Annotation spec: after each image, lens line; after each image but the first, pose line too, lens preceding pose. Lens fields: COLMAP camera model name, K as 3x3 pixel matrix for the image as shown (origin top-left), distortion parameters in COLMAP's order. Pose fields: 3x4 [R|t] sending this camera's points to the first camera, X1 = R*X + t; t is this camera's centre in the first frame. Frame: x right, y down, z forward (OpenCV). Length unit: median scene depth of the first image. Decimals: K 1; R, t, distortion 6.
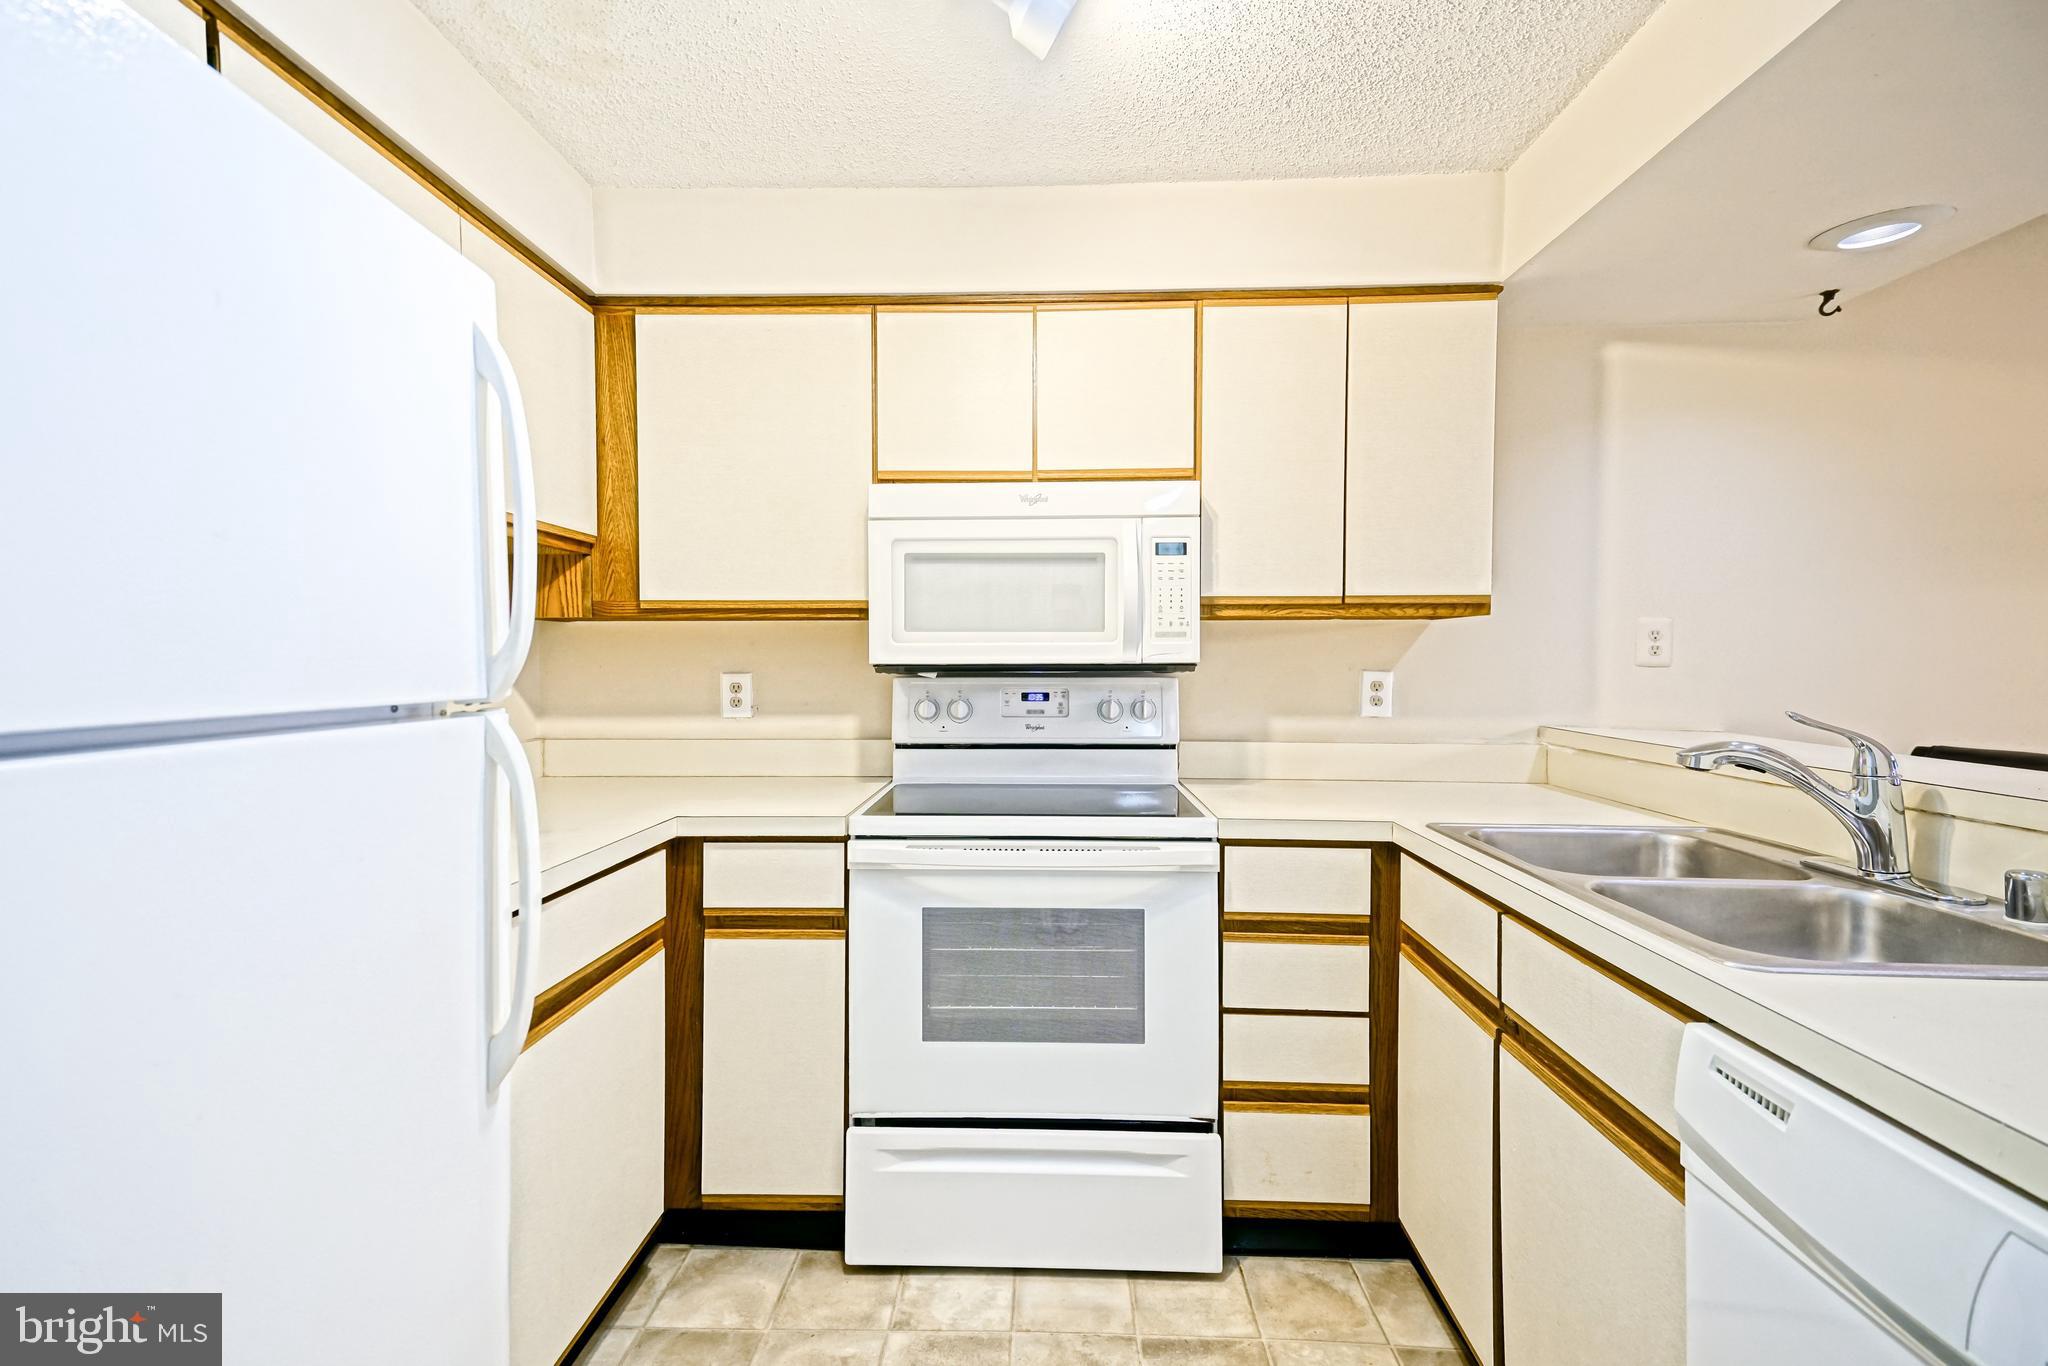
lens RADIAL K [[912.2, 0, 1026.5], [0, 912.2, 671.3], [0, 0, 1]] dist [0.043526, -0.003762]
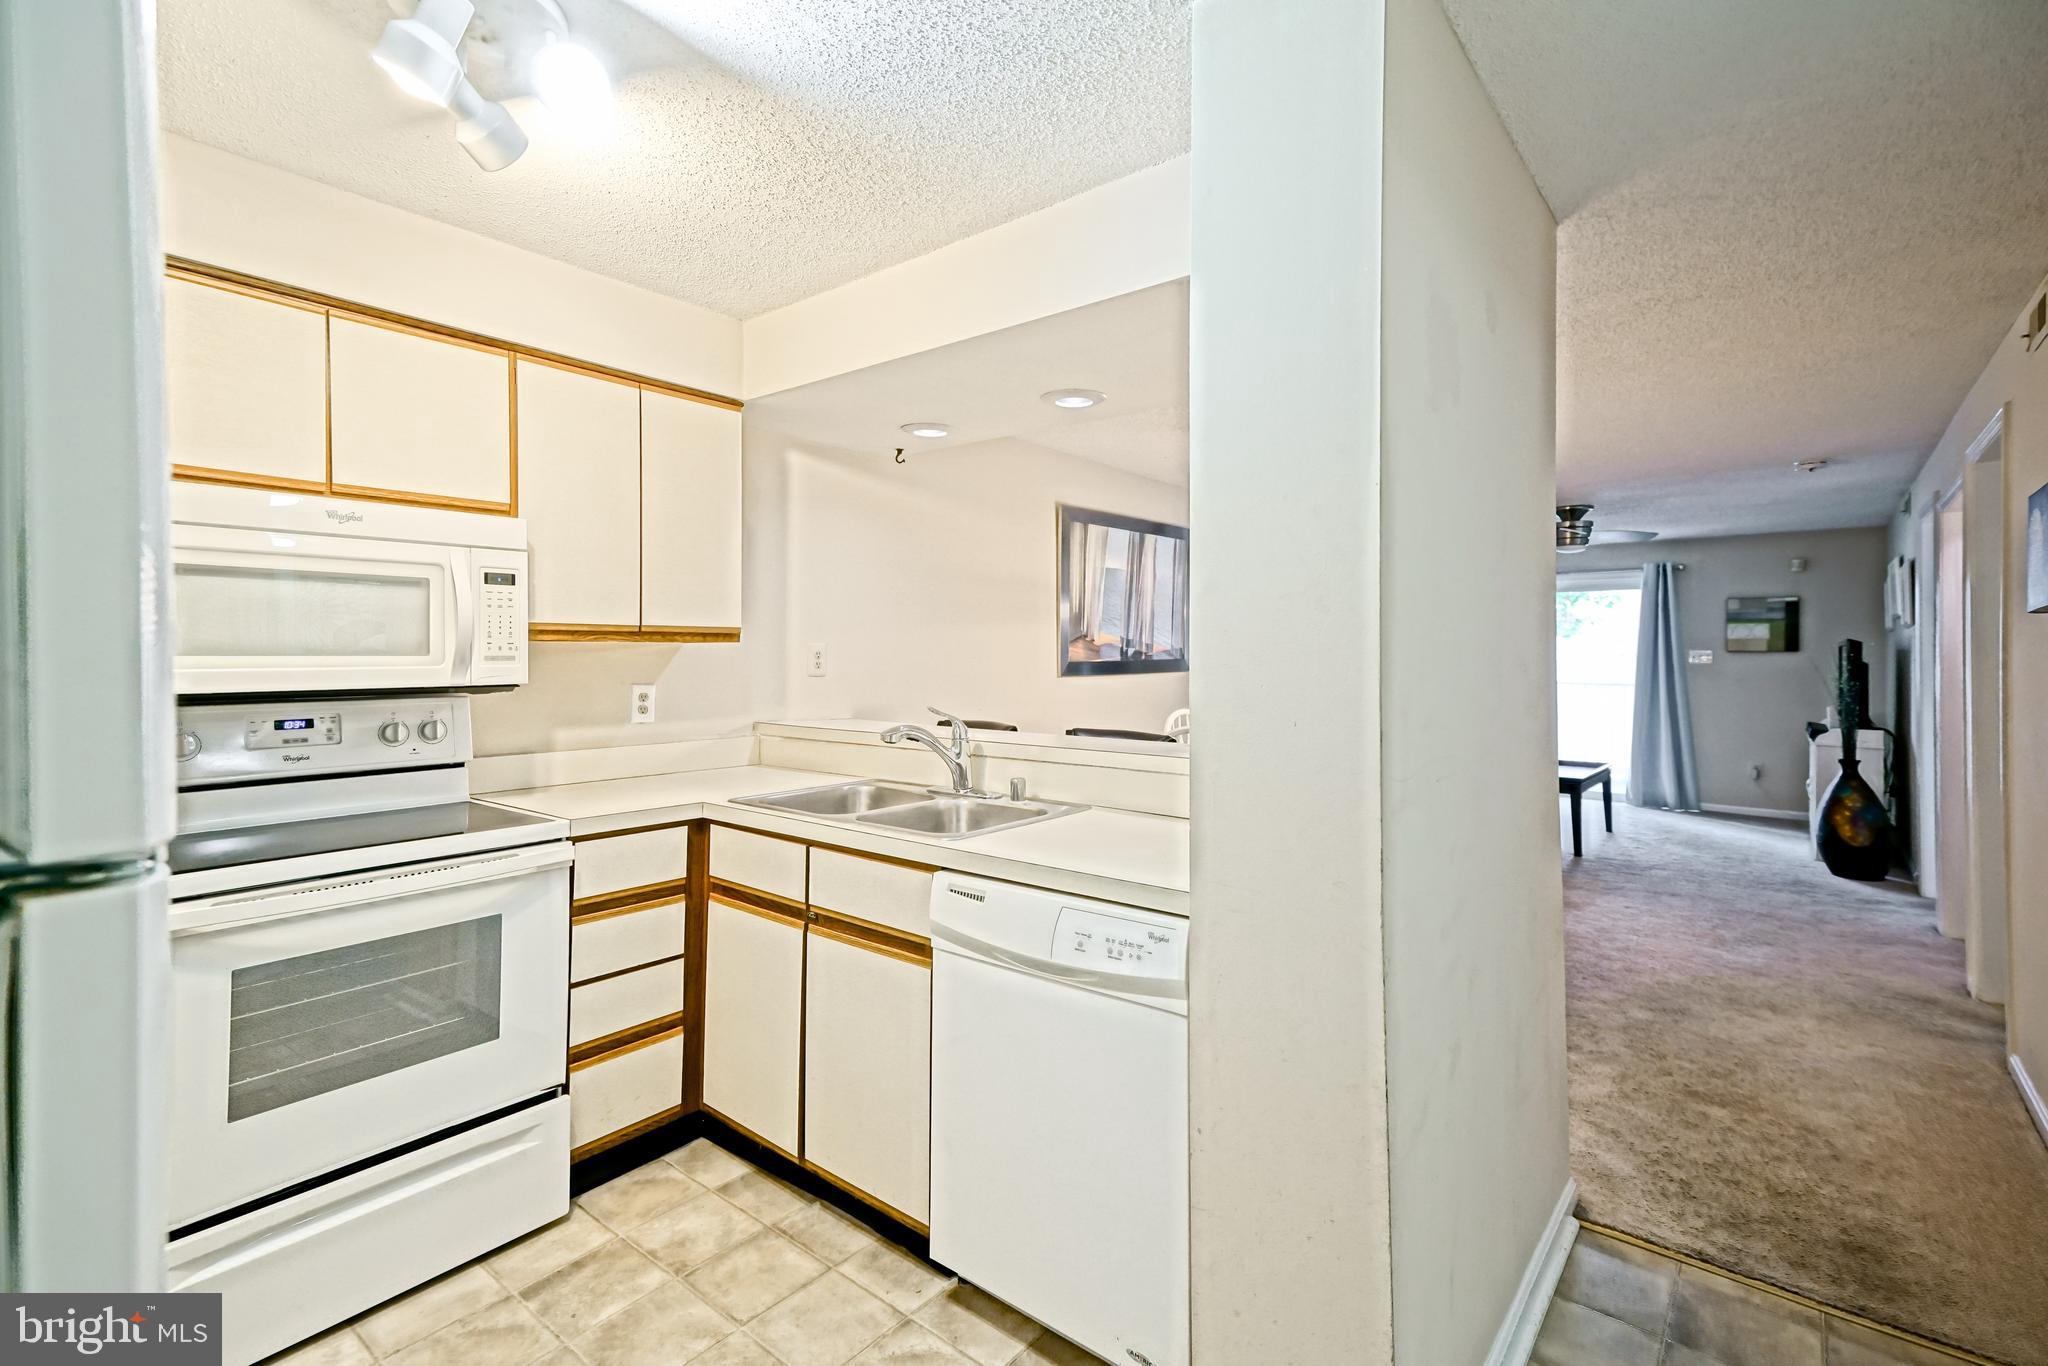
lens RADIAL K [[962.4, 0, 991.1], [0, 962.4, 647.3], [0, 0, 1]] dist [0.041790, -0.000230]
pose [[0.614552, 0.002851, 0.788871, -0.430996], [0.011866, 0.999847, -0.012858, -0.035065], [-0.788787, 0.017263, 0.614424, -0.177287]]
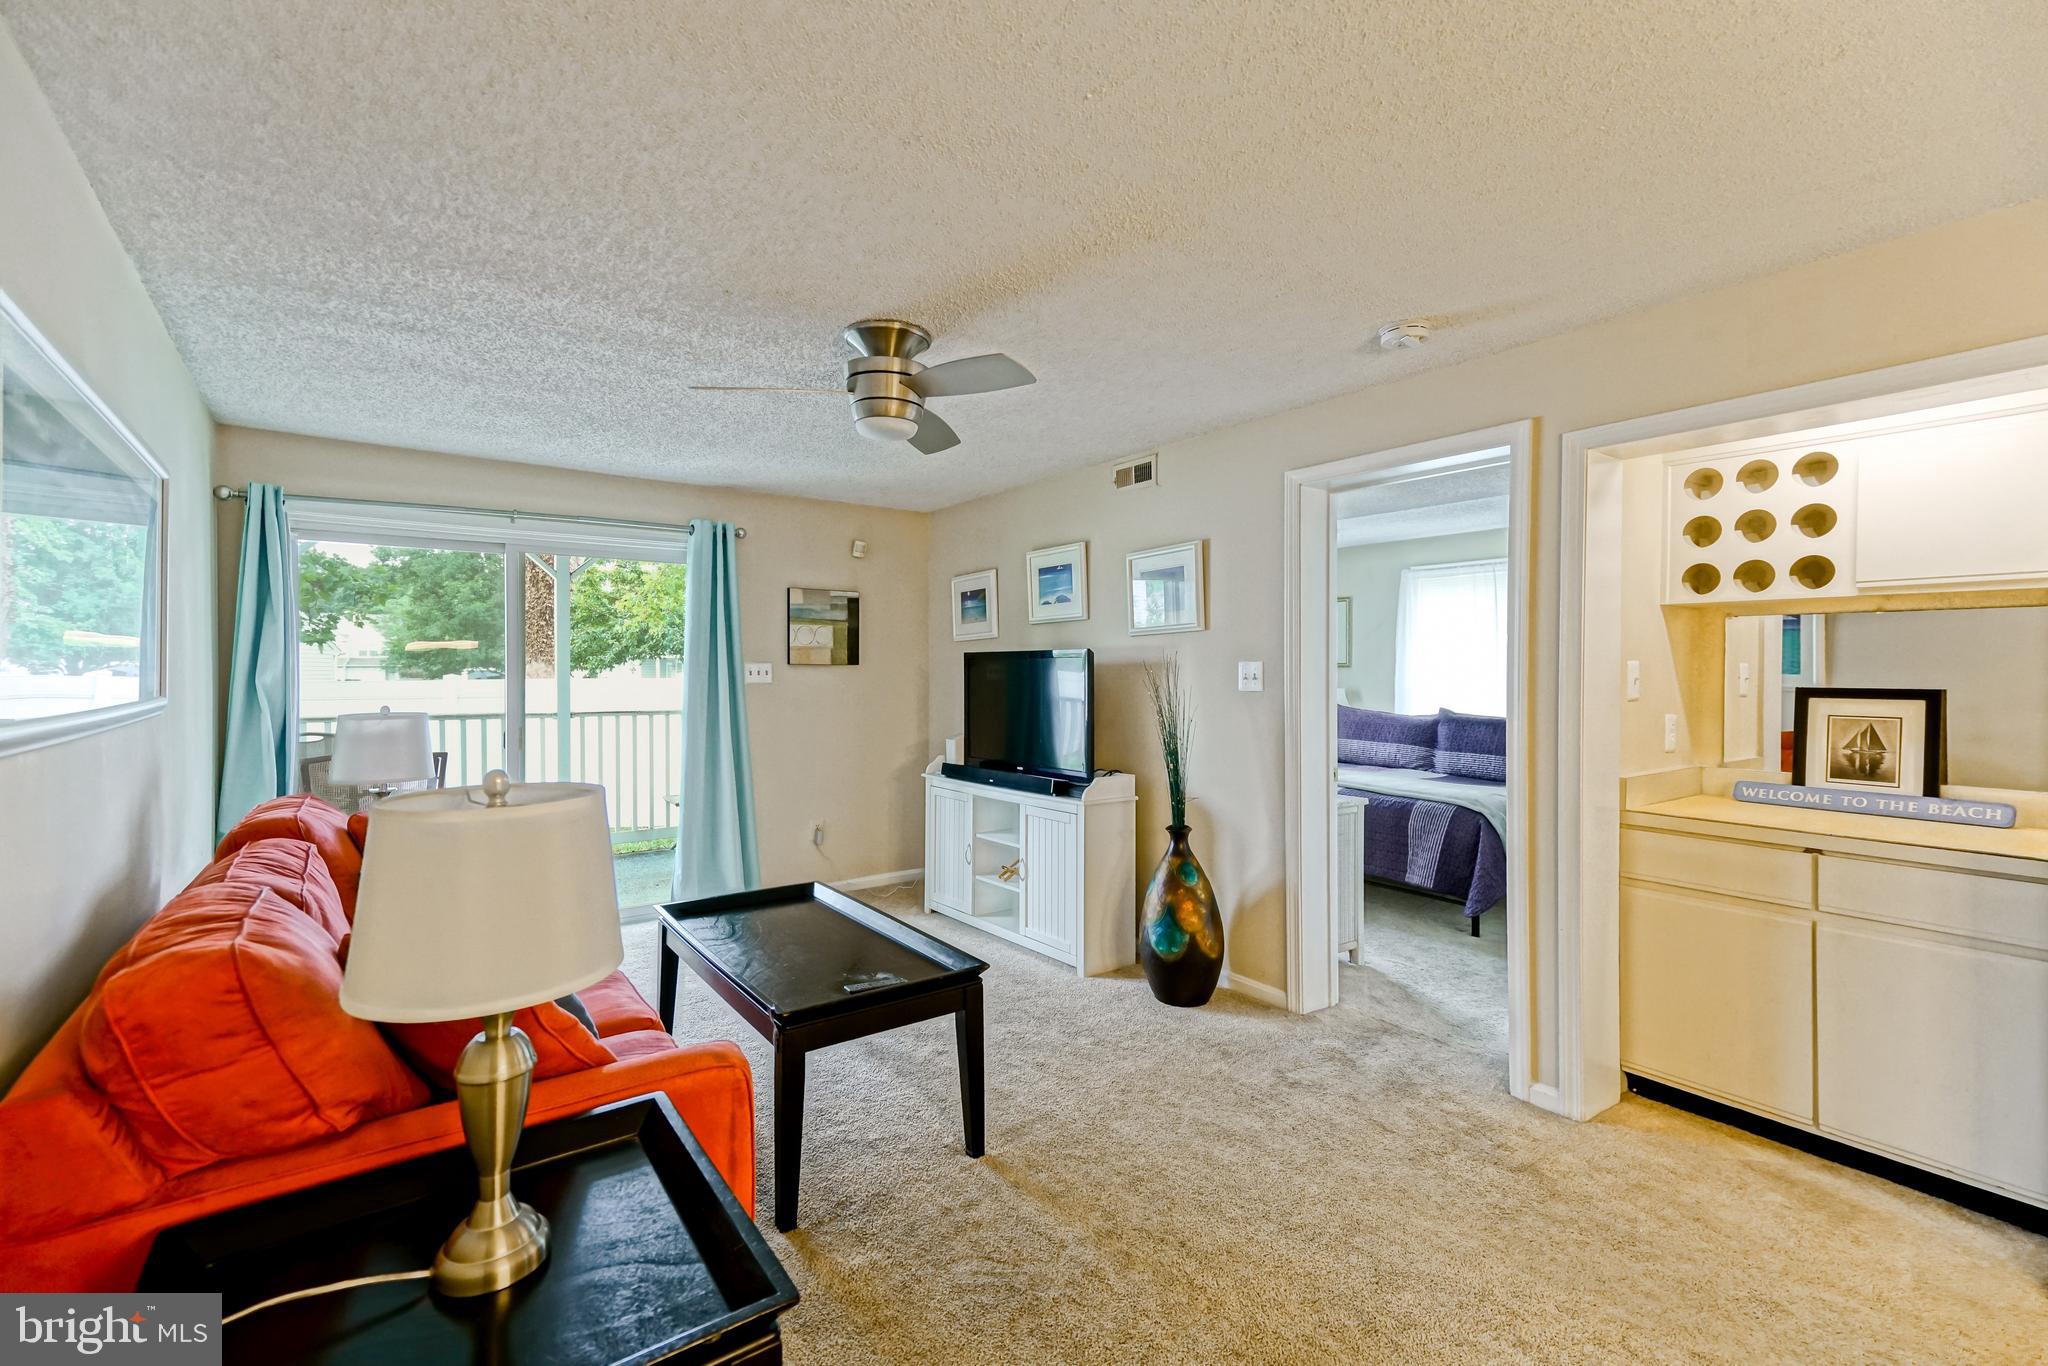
lens RADIAL K [[912.2, 0, 1013.1], [0, 912.2, 672.6], [0, 0, 1]] dist [0.043526, -0.003762]
pose [[-0.608159, -0.010047, 0.793751, 2.320469], [0.005698, 0.999839, 0.017021, -0.052090], [-0.793795, 0.014874, -0.608004, 1.049150]]
